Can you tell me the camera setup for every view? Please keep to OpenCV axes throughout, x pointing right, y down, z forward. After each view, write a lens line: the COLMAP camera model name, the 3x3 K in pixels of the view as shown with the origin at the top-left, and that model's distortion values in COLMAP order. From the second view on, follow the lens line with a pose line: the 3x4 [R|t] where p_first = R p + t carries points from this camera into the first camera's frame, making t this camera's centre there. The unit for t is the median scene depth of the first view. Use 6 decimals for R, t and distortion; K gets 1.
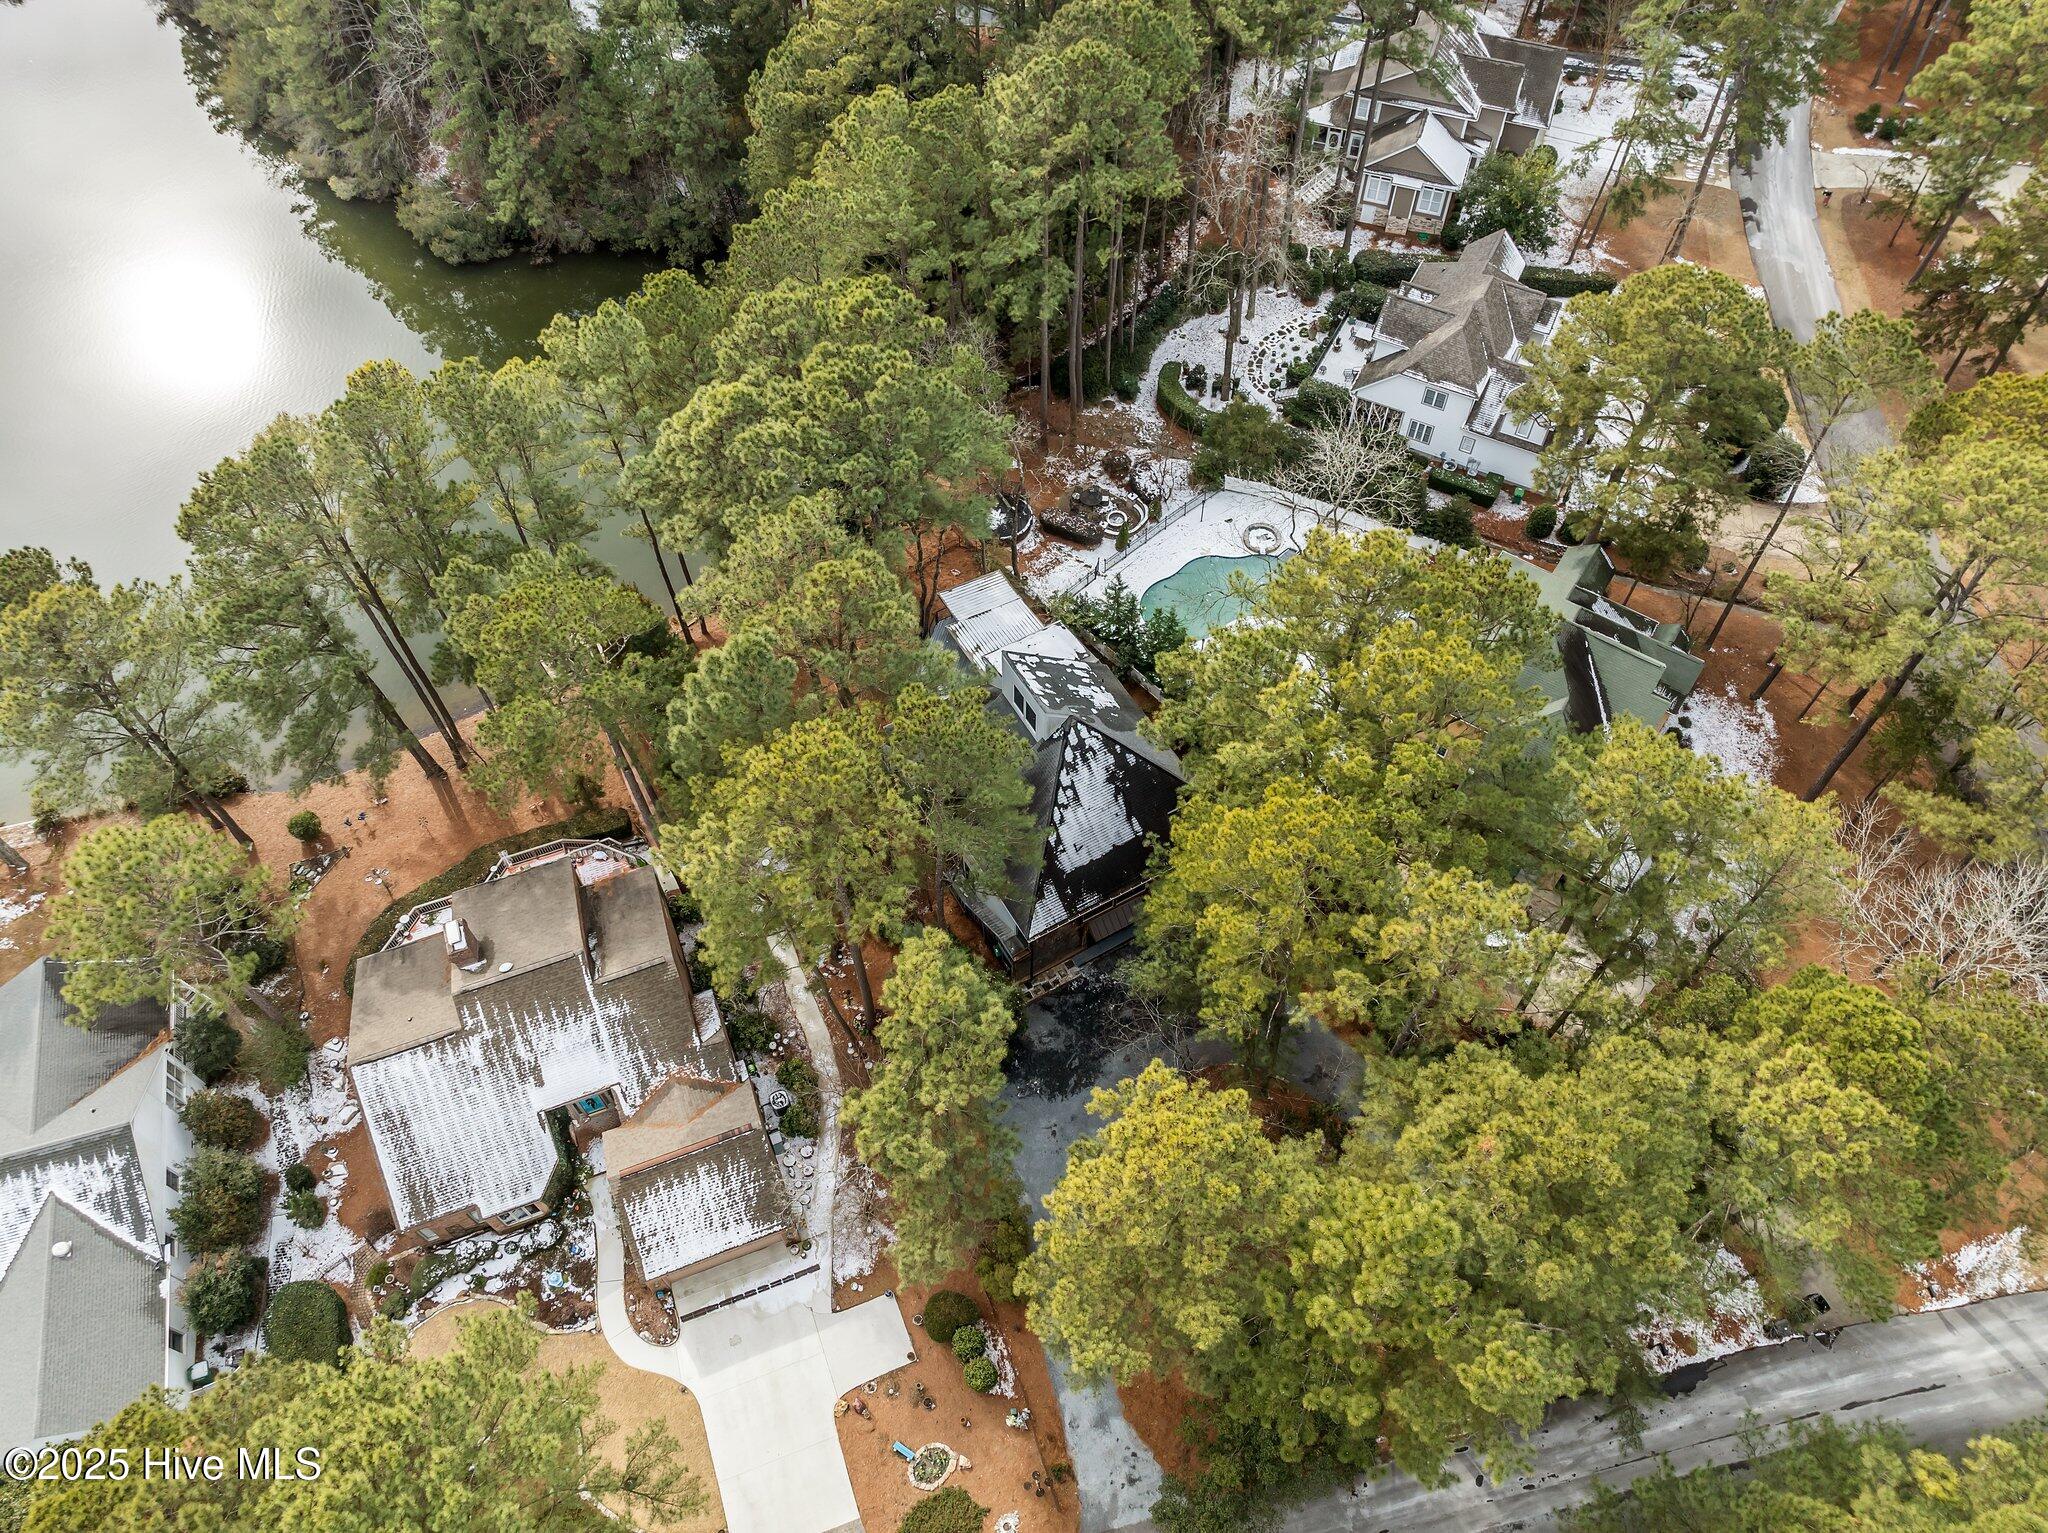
lens RADIAL K [[1461.9, 0, 1028.8], [0, 1461.9, 747.2], [0, 0, 1]] dist [-0.027613, 0.000386]
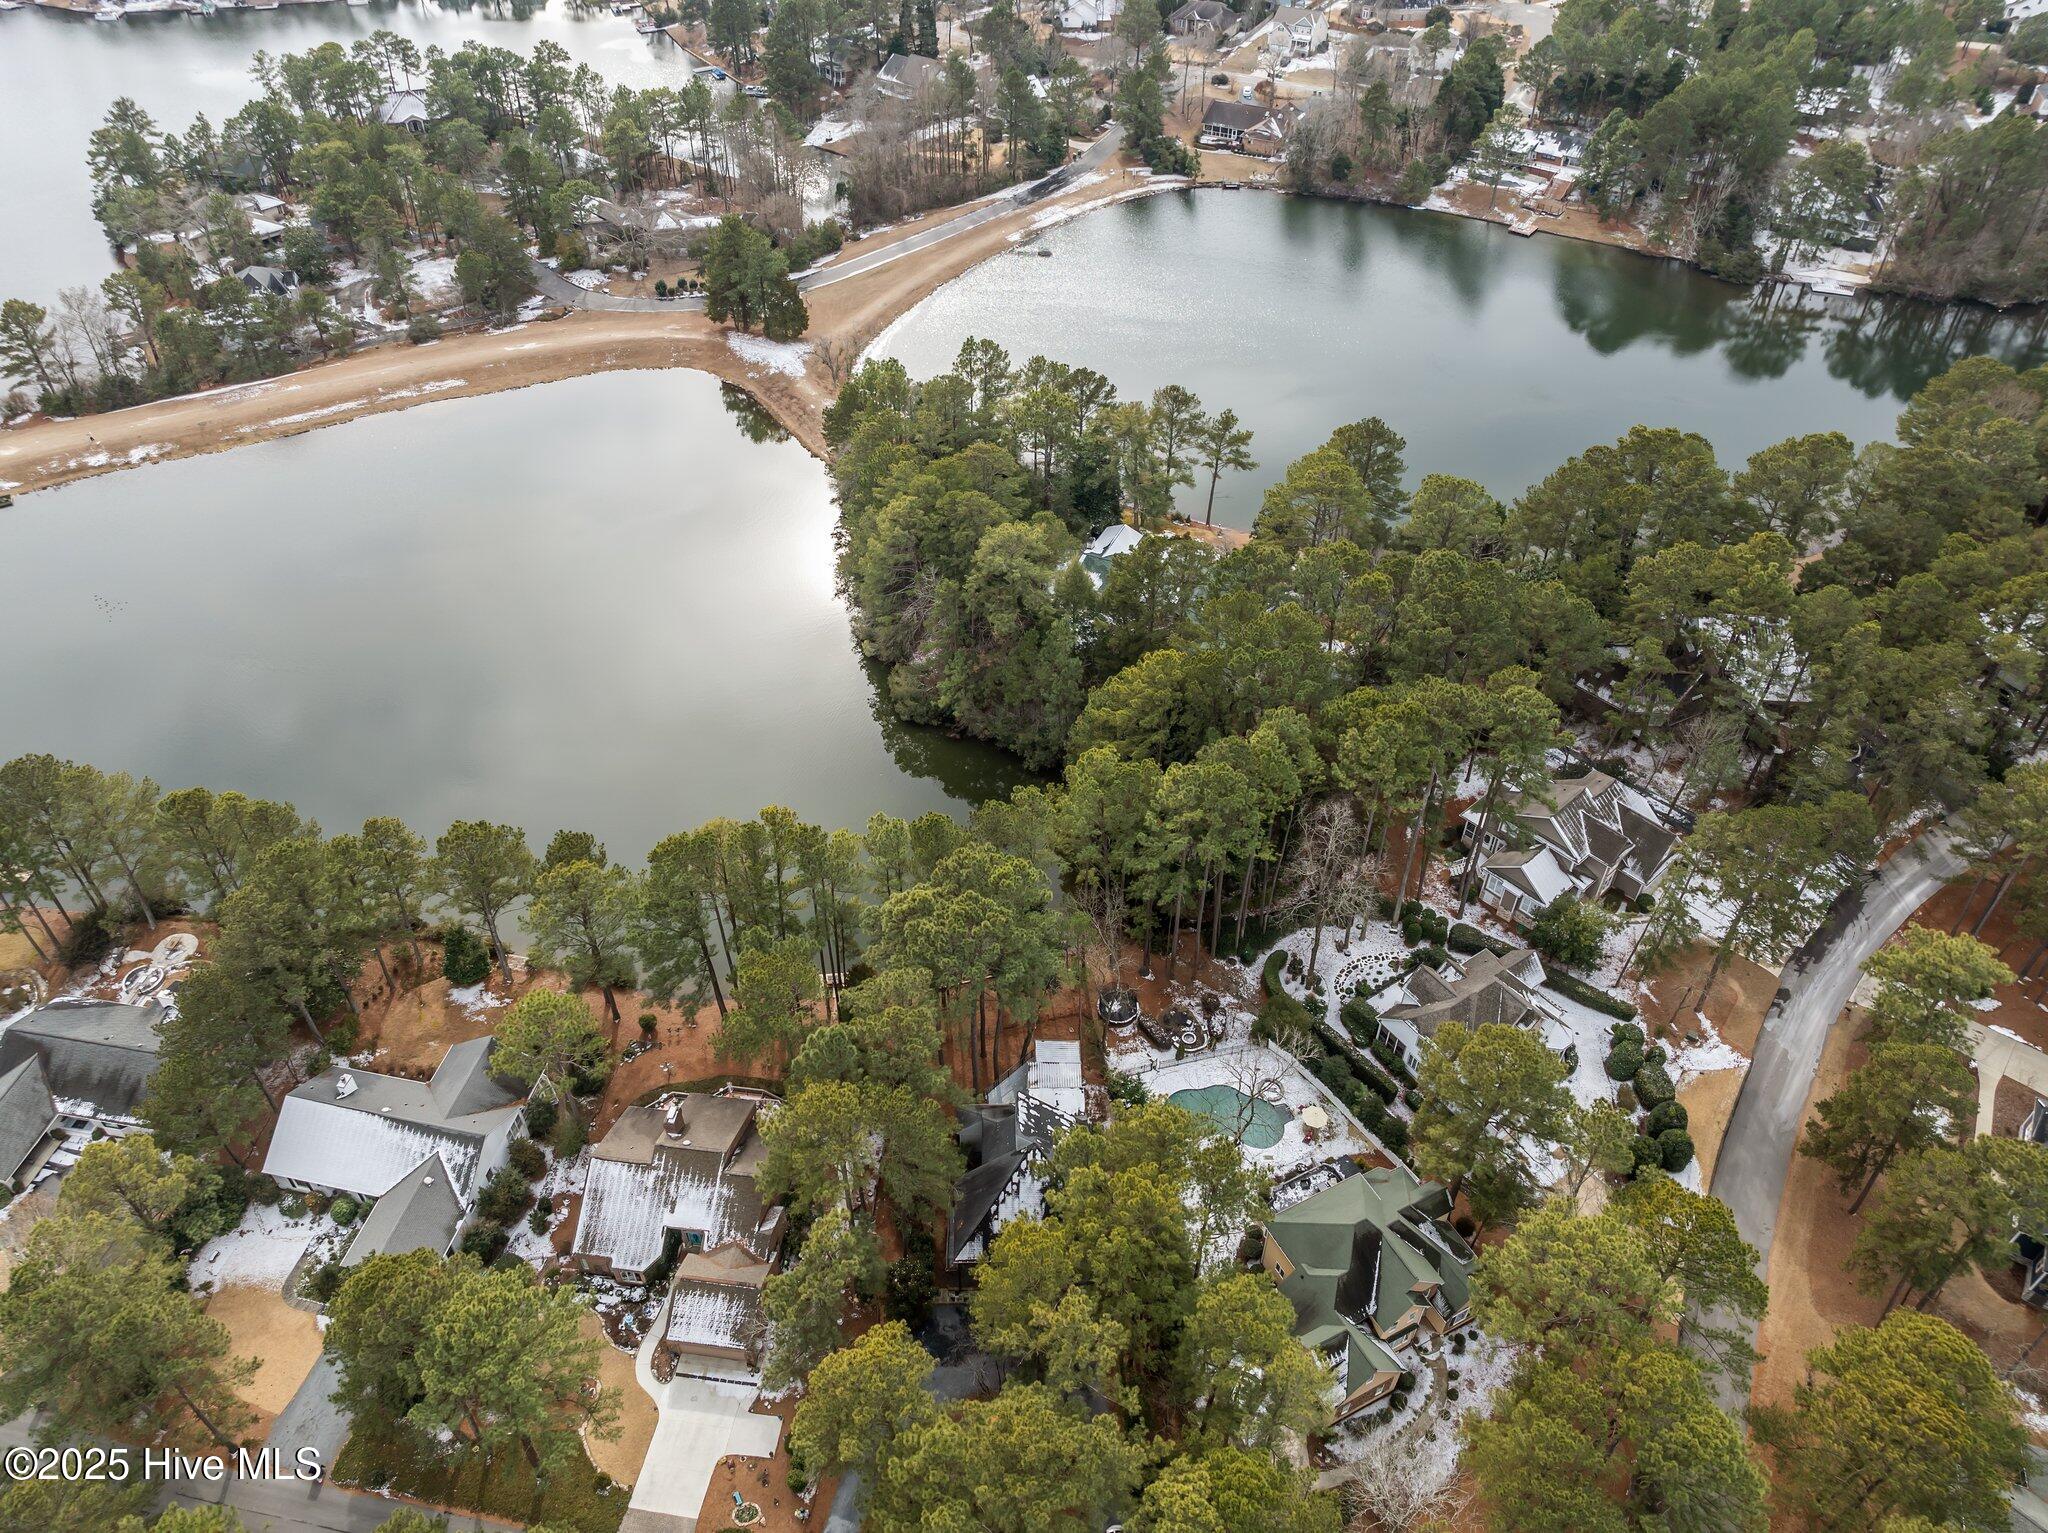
lens RADIAL K [[1371.8, 0, 1024.0], [0, 1371.8, 766.5], [0, 0, 1]] dist [-0.031230, -0.002786]
pose [[0.885151, 0.323894, -0.334066, 0.400832], [-0.397431, 0.899645, -0.180796, -0.121204], [0.241982, 0.292800, 0.925048, -0.566409]]
